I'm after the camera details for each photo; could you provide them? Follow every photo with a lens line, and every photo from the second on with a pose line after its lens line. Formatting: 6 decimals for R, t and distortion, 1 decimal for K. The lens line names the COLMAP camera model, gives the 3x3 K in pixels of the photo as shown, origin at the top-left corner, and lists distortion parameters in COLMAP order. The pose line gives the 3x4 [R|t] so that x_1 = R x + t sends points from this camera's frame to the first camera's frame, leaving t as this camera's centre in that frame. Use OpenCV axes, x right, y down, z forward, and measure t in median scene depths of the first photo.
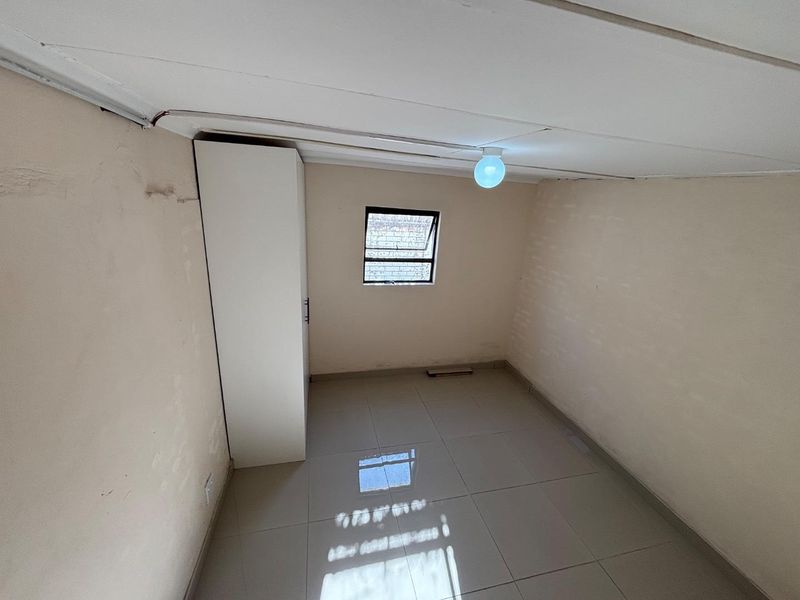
lens RADIAL K [[324.7, 0, 400.2], [0, 324.7, 299.0], [0, 0, 1]] dist [0.007923, -0.000395]
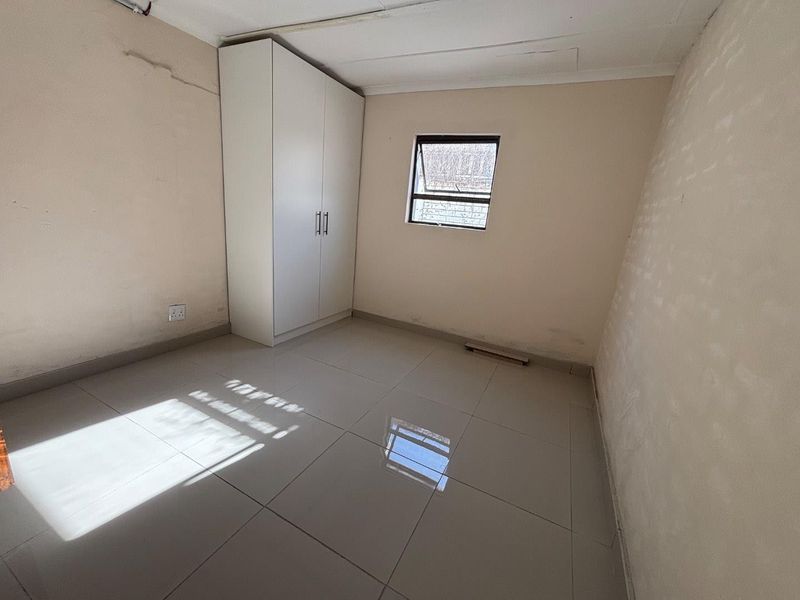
lens RADIAL K [[324.7, 0, 400.0], [0, 324.7, 302.2], [0, 0, 1]] dist [0.007923, -0.000395]
pose [[0.758225, 0.182425, -0.625952, 0.638853], [-0.235352, 0.971908, -0.001836, 0.235768], [0.608033, 0.148711, 0.779860, 0.370405]]
